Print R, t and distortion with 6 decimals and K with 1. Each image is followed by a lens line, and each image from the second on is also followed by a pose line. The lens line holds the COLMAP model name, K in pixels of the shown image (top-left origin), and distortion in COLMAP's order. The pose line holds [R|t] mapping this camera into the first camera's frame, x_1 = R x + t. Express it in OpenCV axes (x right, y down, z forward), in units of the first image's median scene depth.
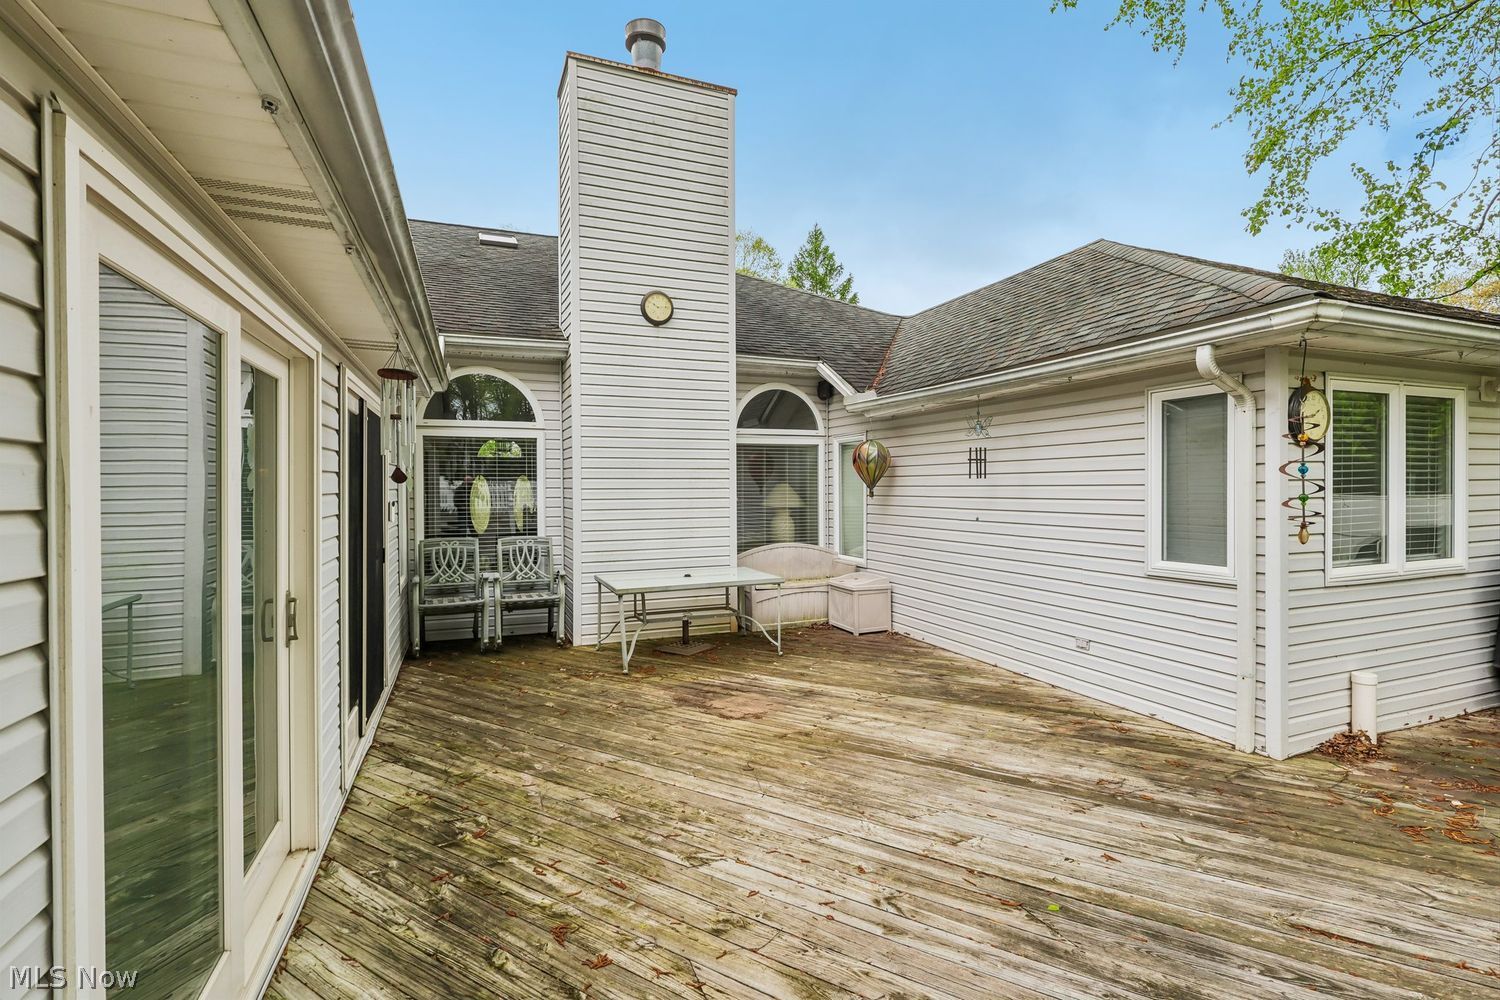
lens RADIAL K [[685.0, 0, 750.0], [0, 685.0, 500.0], [0, 0, 1]] dist [-0.003059, -0.000030]
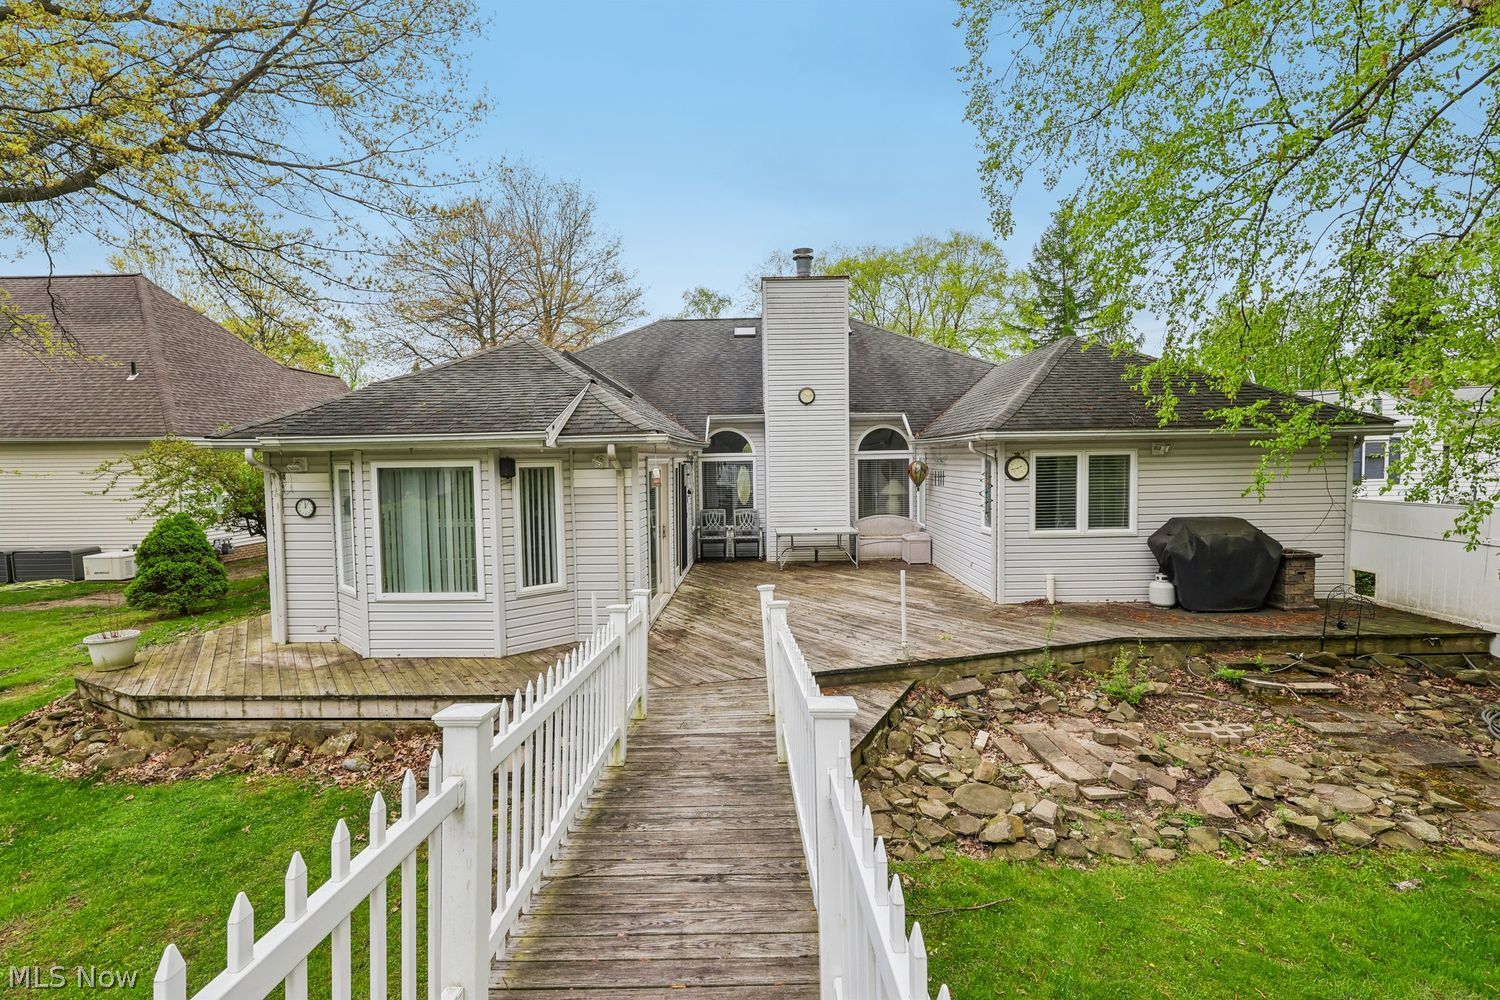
lens RADIAL K [[685.0, 0, 750.0], [0, 685.0, 500.0], [0, 0, 1]] dist [-0.003059, -0.000030]
pose [[0.922044, 0.014765, -0.386804, 0.681584], [0.002125, 0.999064, 0.043201, -0.089381], [0.387080, -0.040655, 0.921150, -1.277553]]
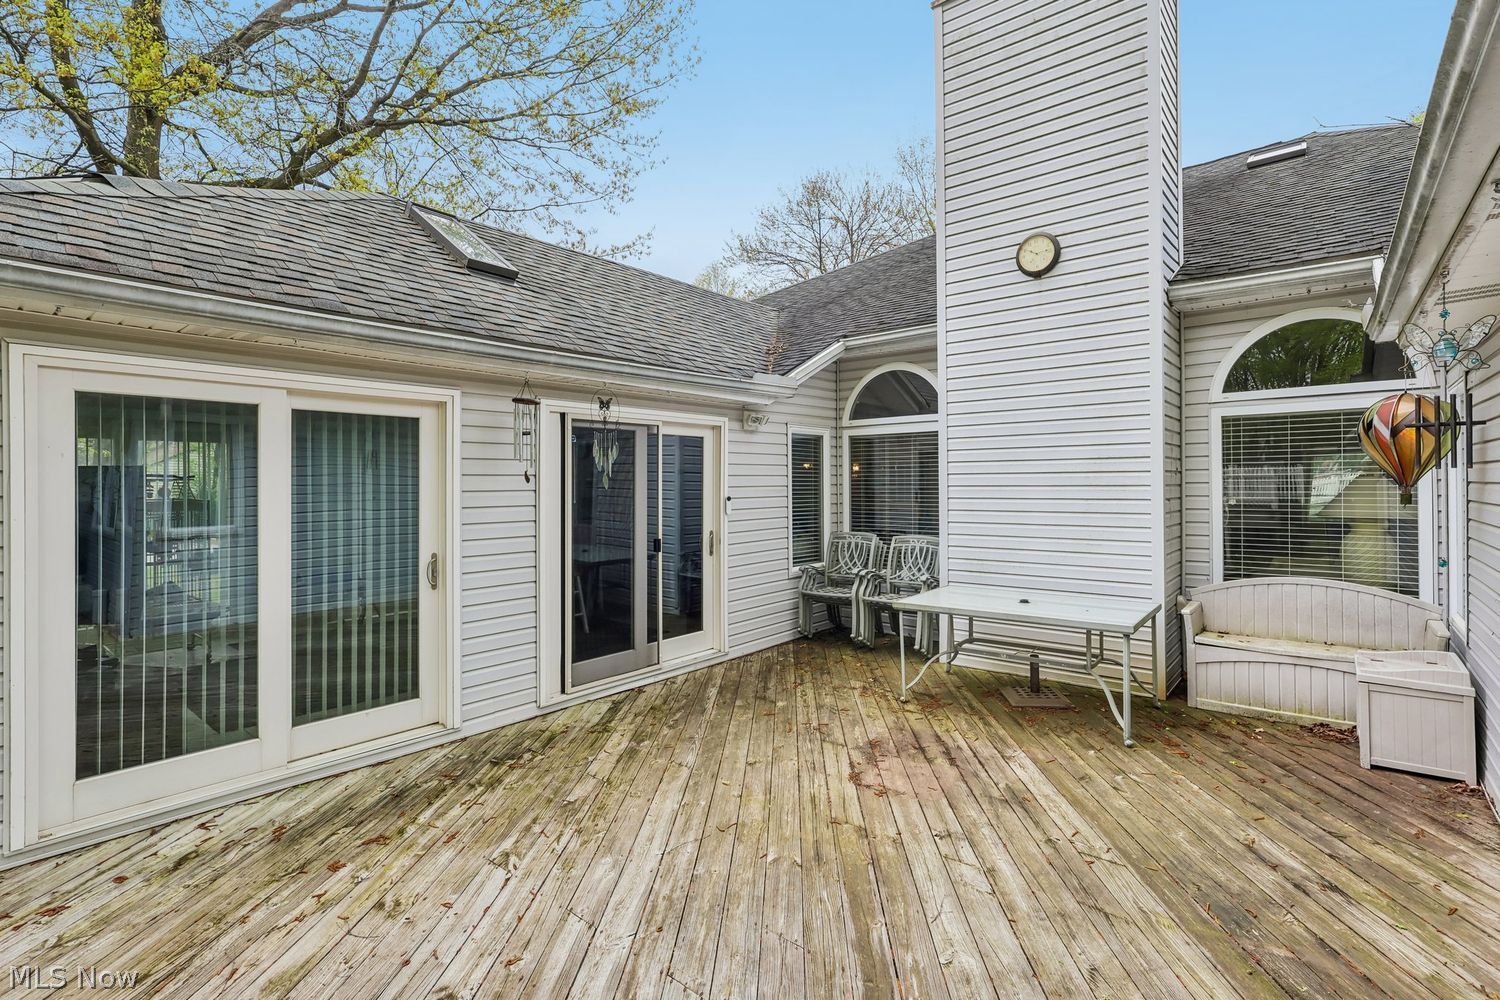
lens RADIAL K [[695.0, 0, 749.4], [0, 695.0, 482.5], [0, 0, 1]] dist [-0.001210, 0.000529]
pose [[0.474808, -0.000567, -0.880089, 0.567126], [-0.012339, 0.999897, -0.007301, -0.014519], [0.880003, 0.014326, 0.474752, 0.470369]]
